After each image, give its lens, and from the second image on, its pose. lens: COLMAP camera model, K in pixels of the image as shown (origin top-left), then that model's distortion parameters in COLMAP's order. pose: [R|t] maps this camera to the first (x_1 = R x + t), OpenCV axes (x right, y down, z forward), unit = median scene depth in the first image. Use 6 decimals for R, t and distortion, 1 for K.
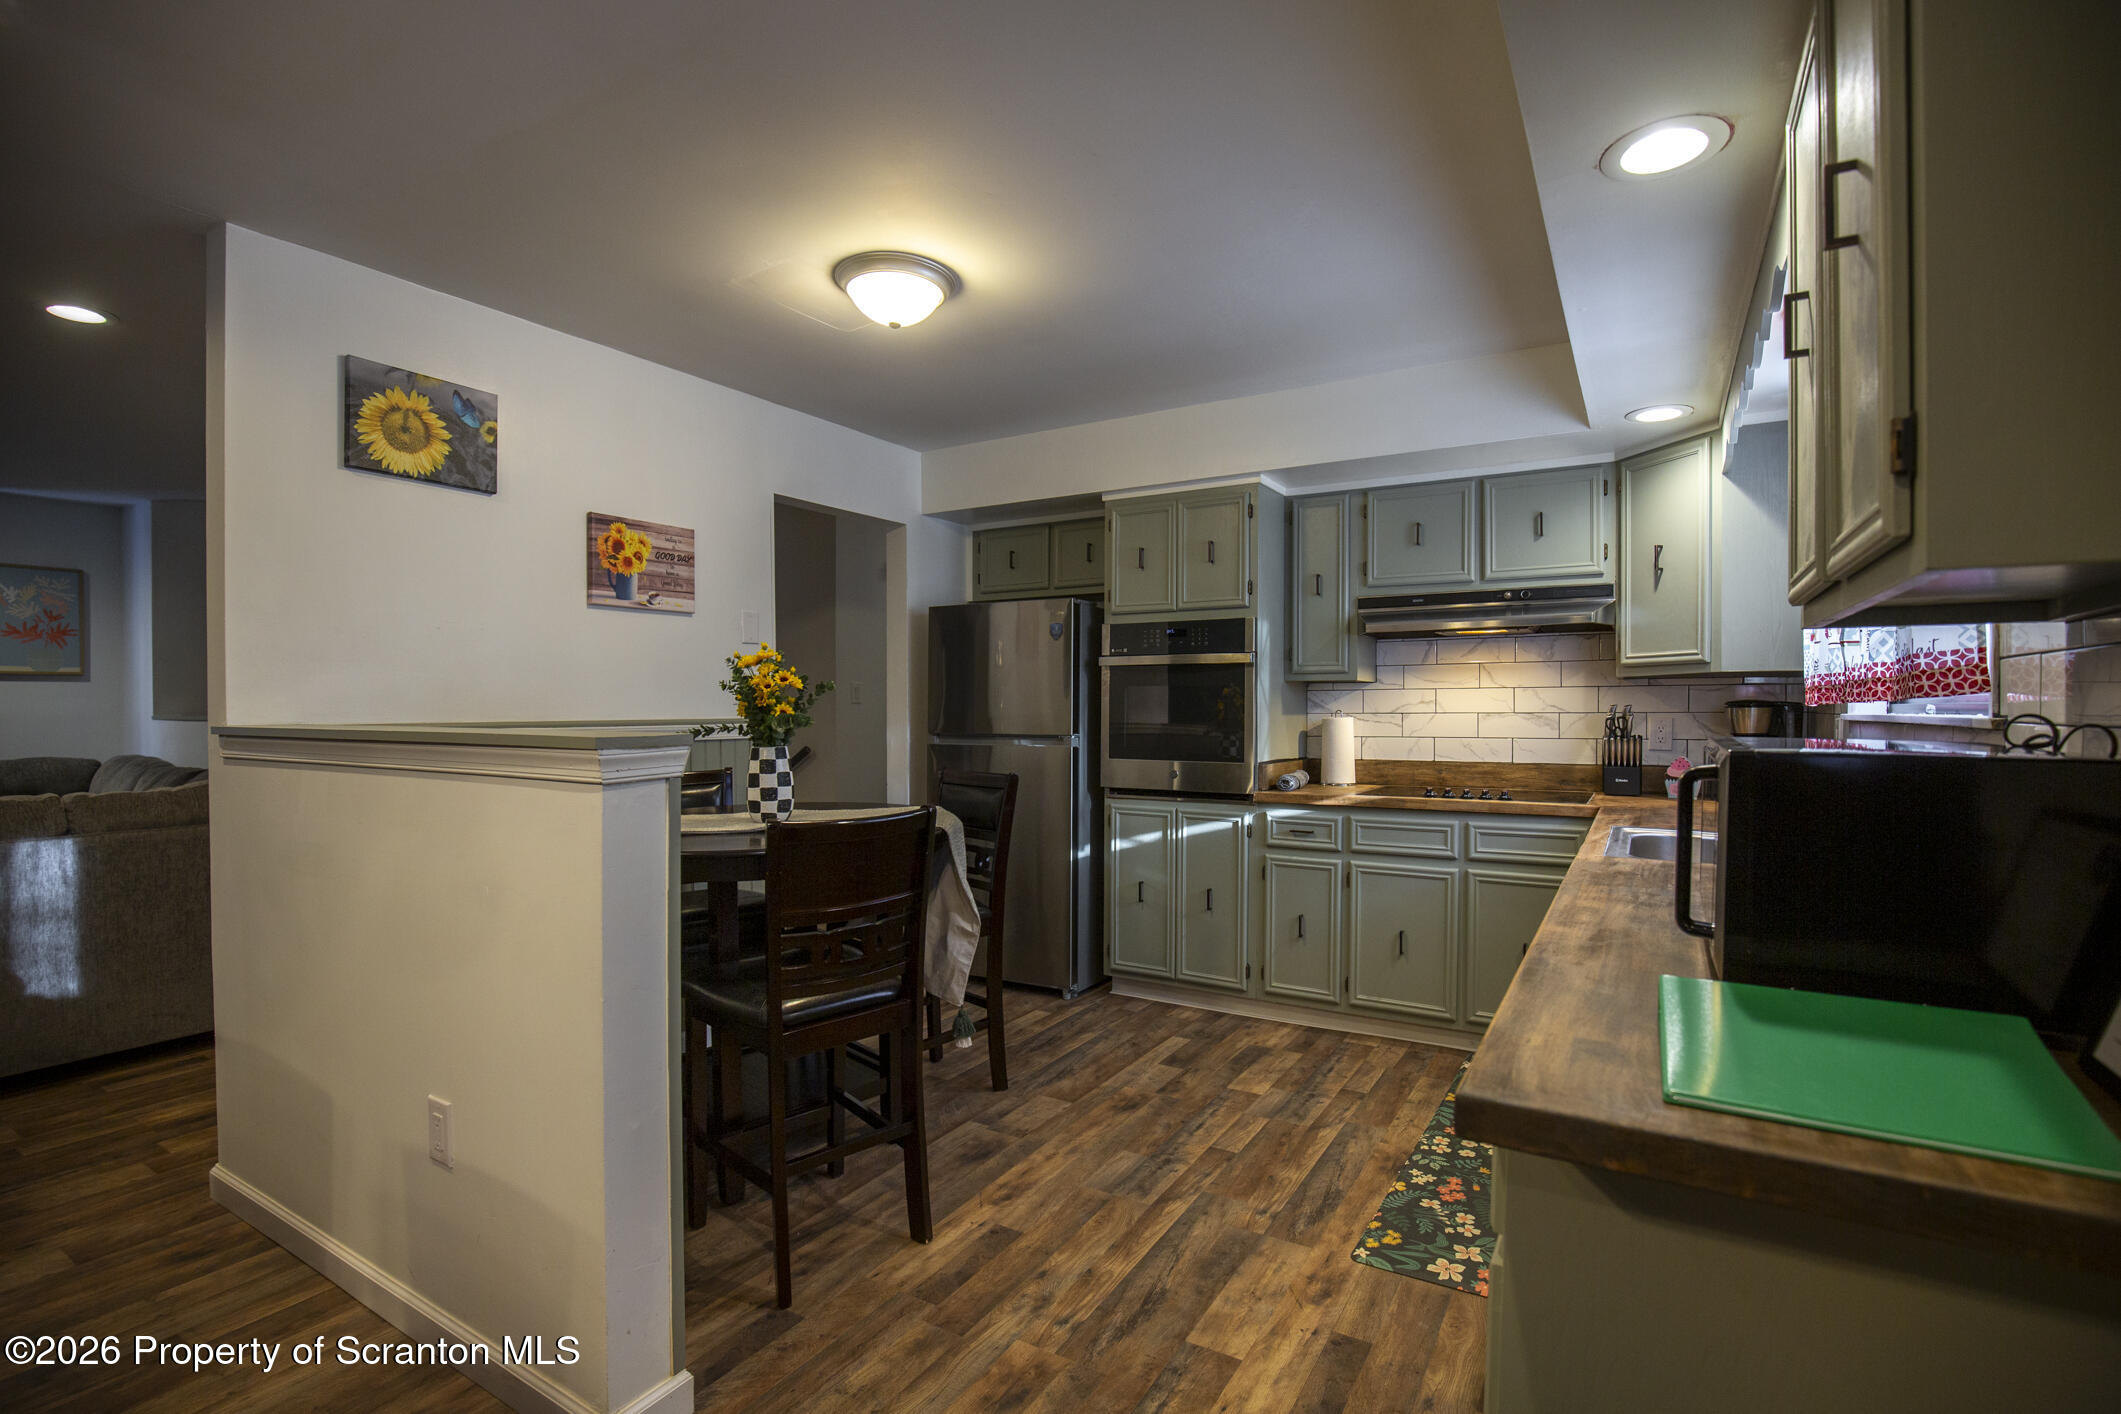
lens RADIAL K [[991.8, 0, 1100.2], [0, 991.8, 708.5], [0, 0, 1]] dist [-0.029645, 0.003468]
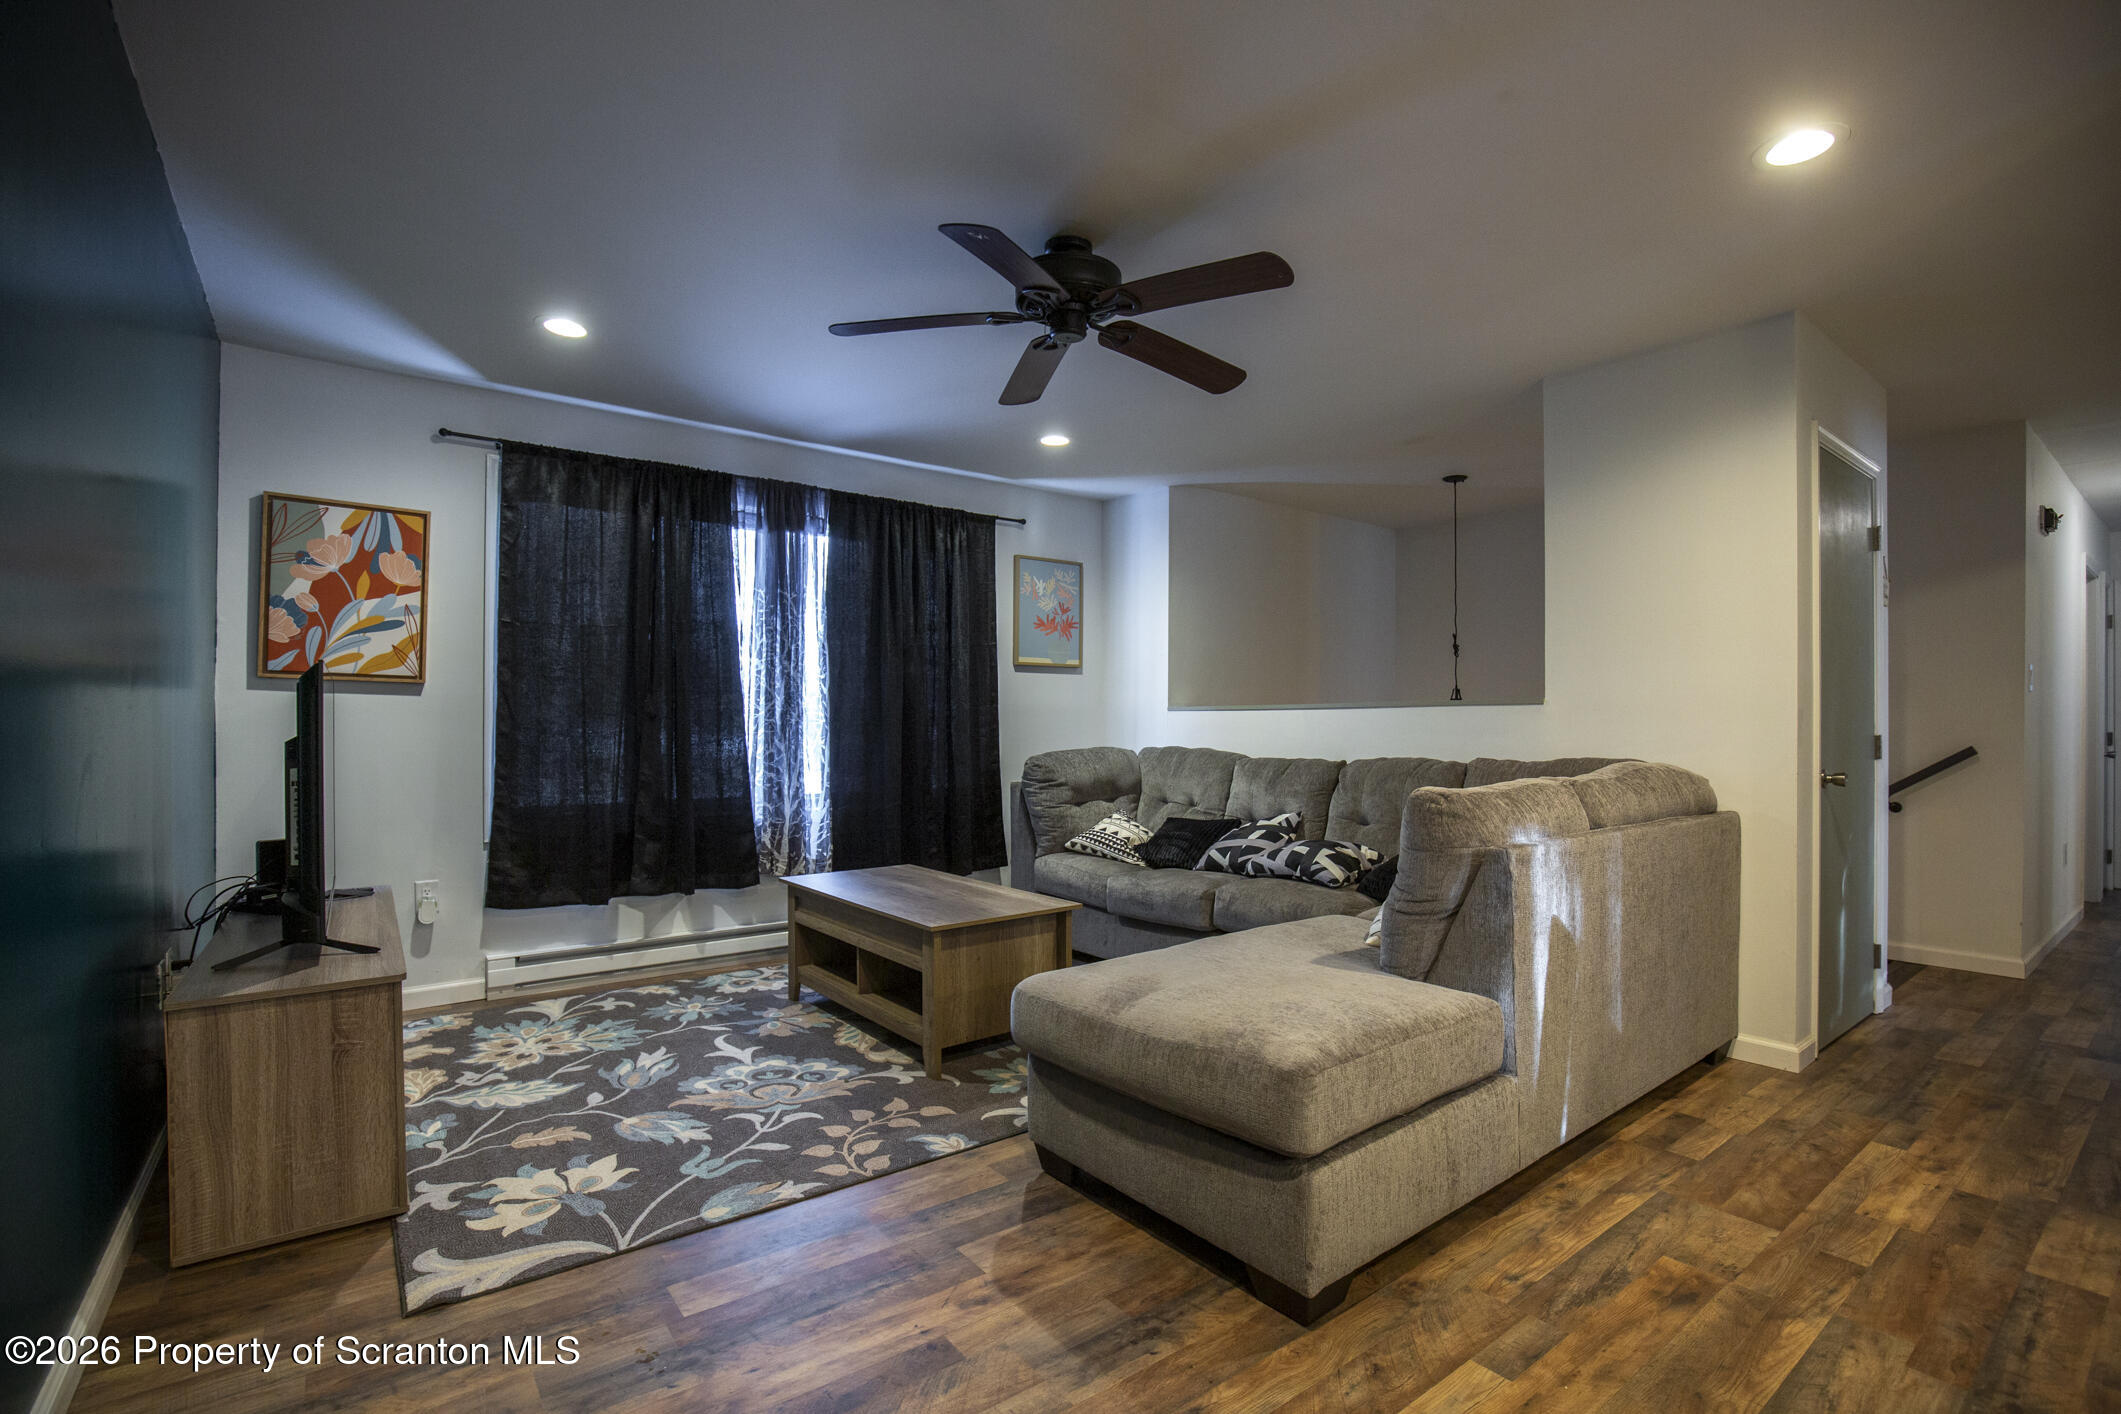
lens RADIAL K [[991.8, 0, 1082.7], [0, 991.8, 719.3], [0, 0, 1]] dist [-0.029645, 0.003468]
pose [[0.931010, -0.001427, -0.364991, -1.082363], [-0.003085, 0.999926, -0.011777, 0.048666], [0.364981, 0.012091, 0.930937, 0.069936]]
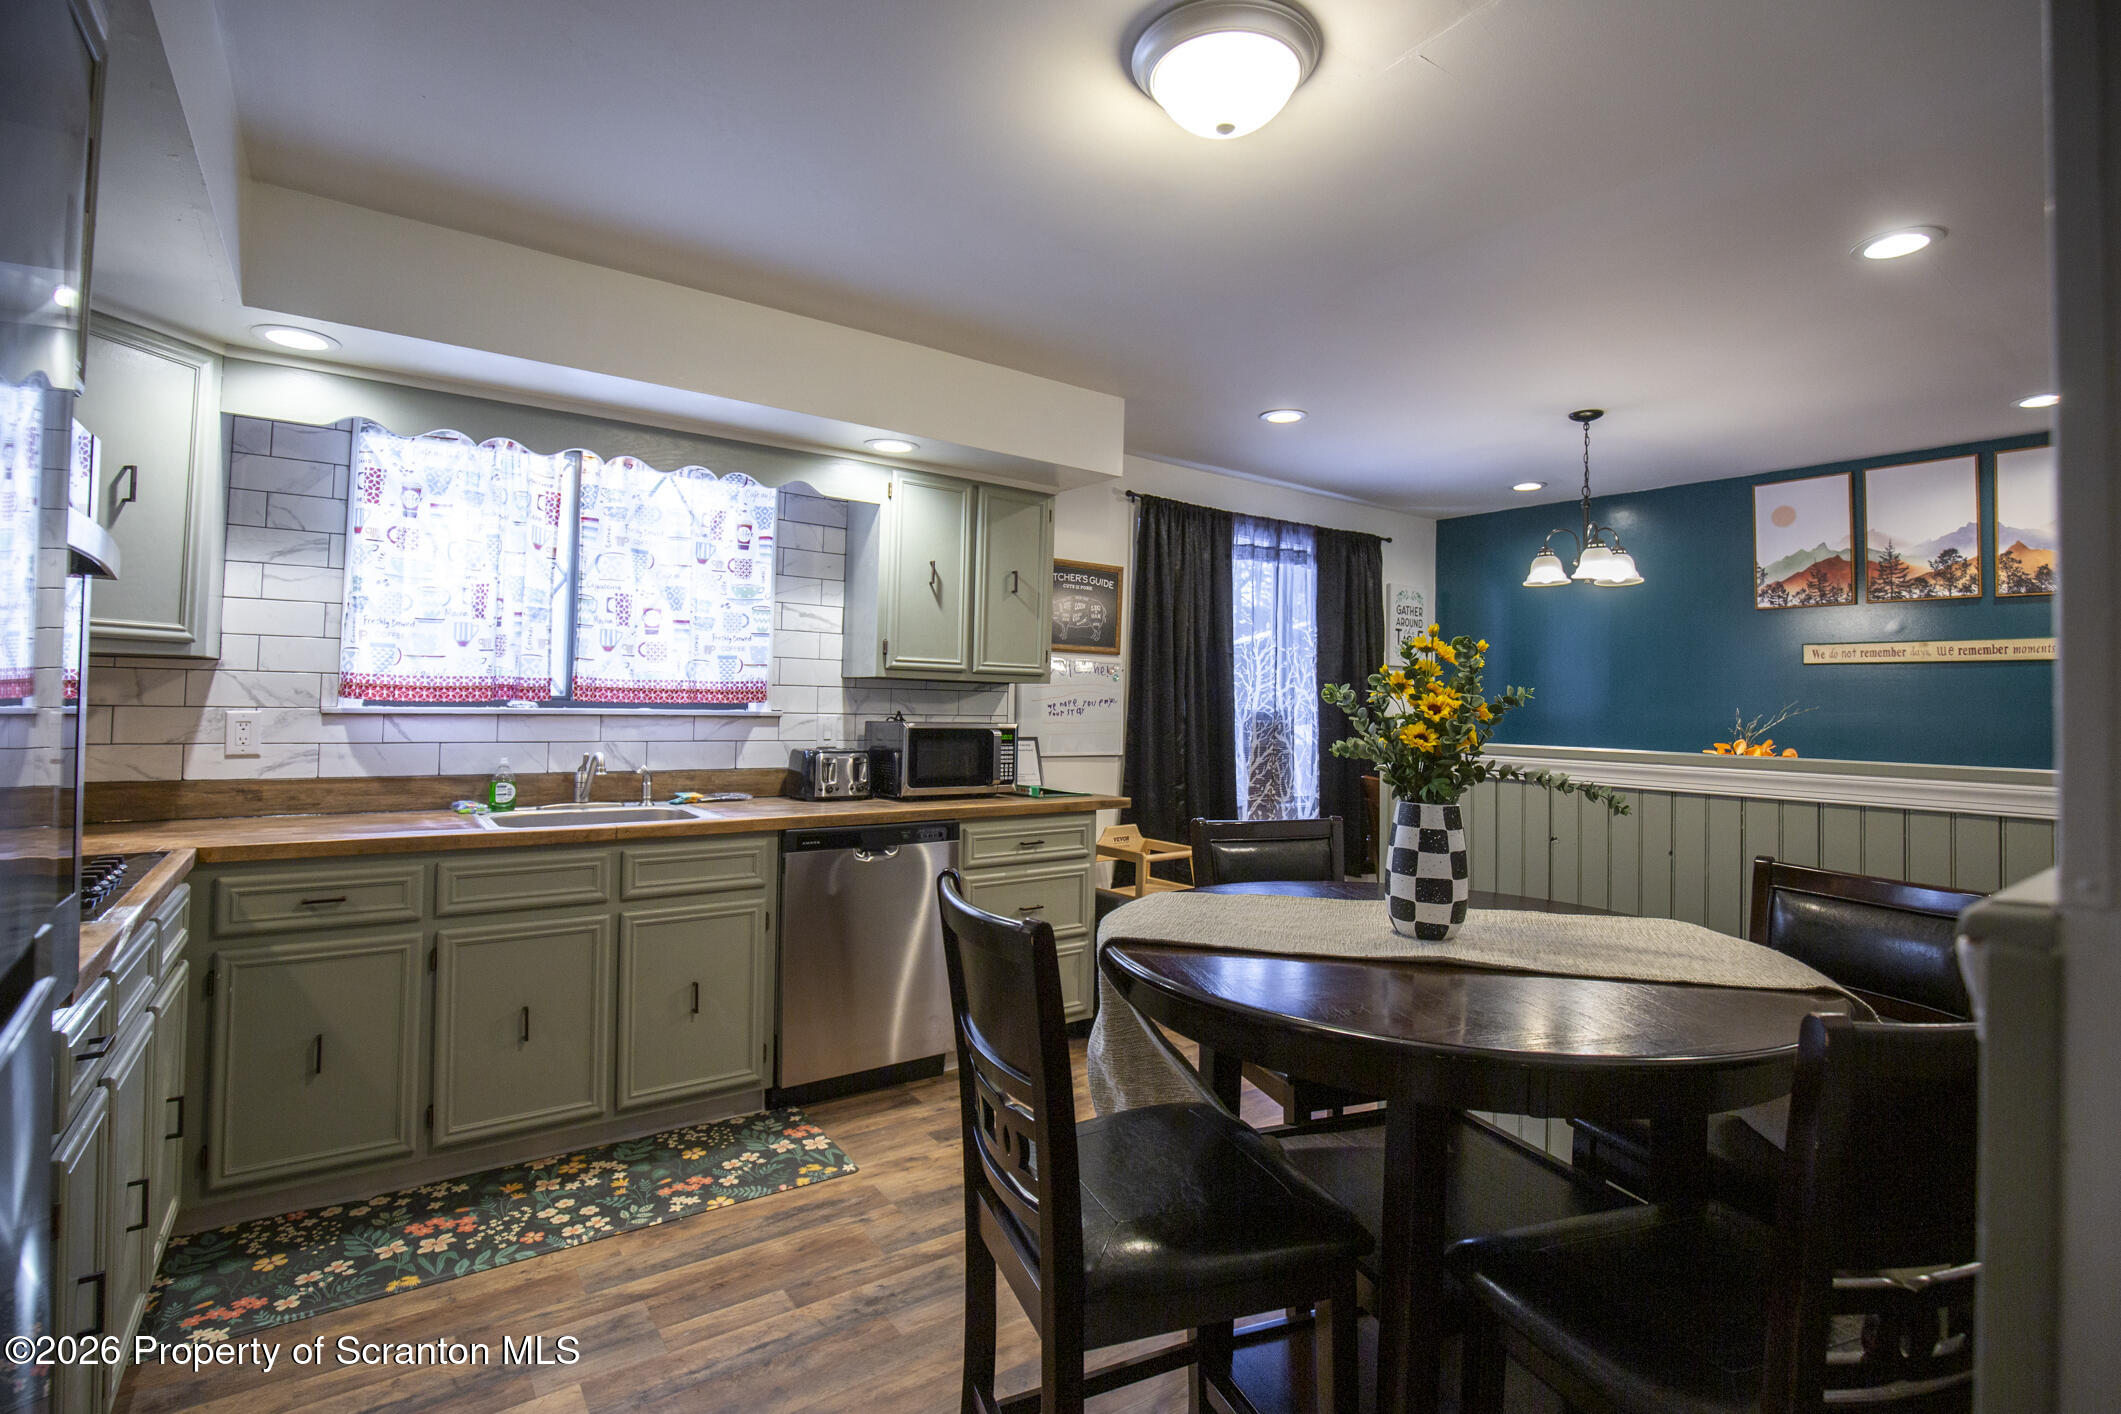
lens RADIAL K [[991.8, 0, 1083.4], [0, 991.8, 658.9], [0, 0, 1]] dist [-0.029645, 0.003468]
pose [[-0.919330, -0.000490, 0.393488, -0.300028], [-0.018210, 0.998981, -0.041301, -0.015244], [-0.393066, -0.045135, -0.918402, 1.286083]]
